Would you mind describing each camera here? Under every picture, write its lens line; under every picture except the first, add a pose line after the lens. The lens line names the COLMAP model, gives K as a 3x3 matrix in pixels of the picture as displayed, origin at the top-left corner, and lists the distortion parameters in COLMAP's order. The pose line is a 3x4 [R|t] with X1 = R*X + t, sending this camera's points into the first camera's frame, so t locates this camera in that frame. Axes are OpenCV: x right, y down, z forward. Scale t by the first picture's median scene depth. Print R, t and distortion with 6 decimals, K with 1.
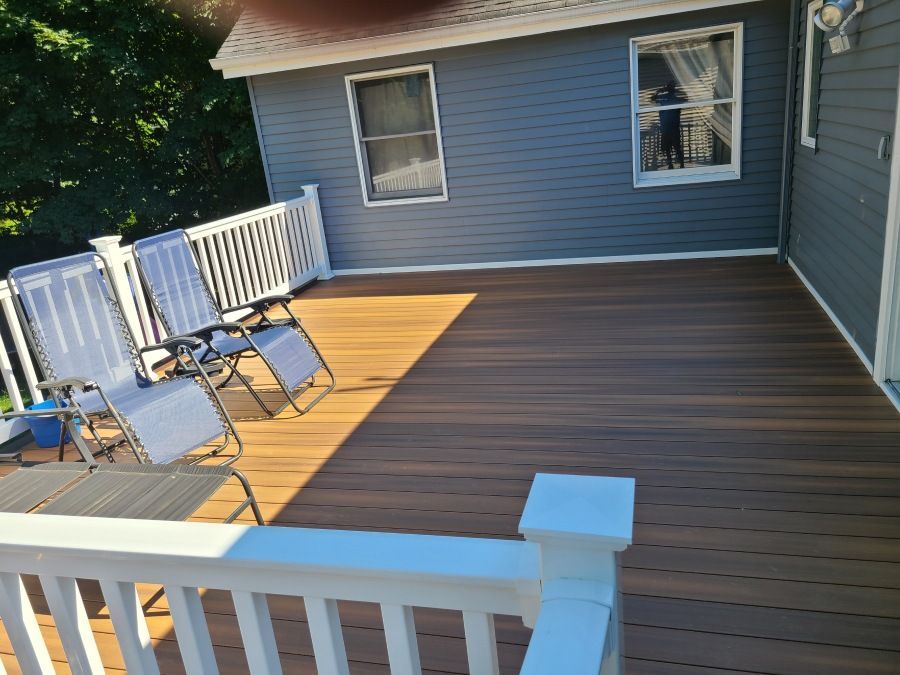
lens RADIAL K [[684.9, 0, 450.0], [0, 684.9, 337.5], [0, 0, 1]] dist [-0.007169, -0.000318]
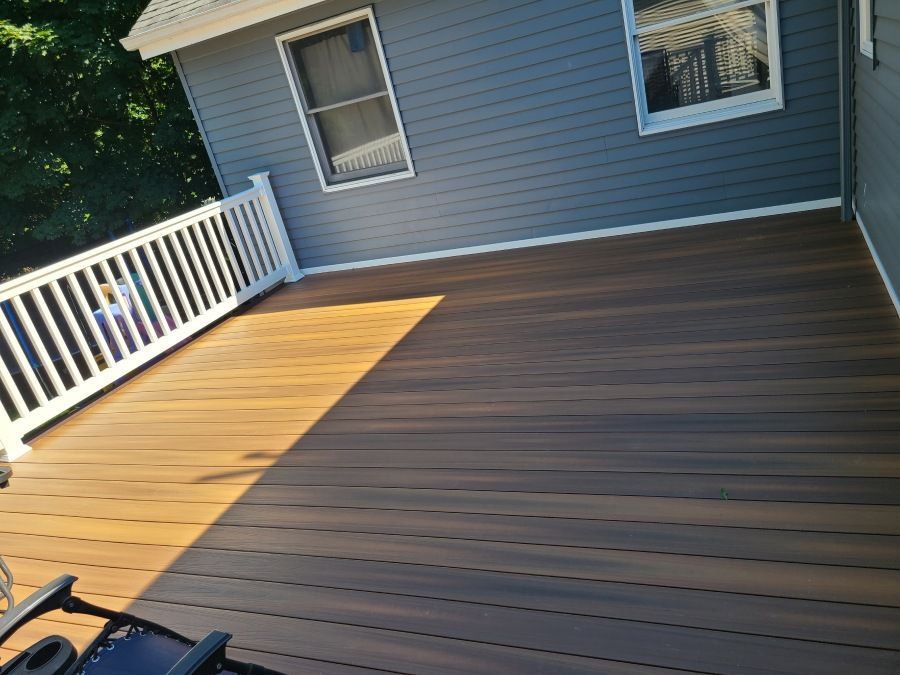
lens RADIAL K [[687.8, 0, 450.0], [0, 687.8, 337.5], [0, 0, 1]] dist [0.015944, -0.038323]
pose [[0.987822, -0.079886, -0.133511, 0.133500], [0.089765, 0.993522, 0.069686, -0.062811], [0.127079, -0.080822, 0.988594, 0.180182]]
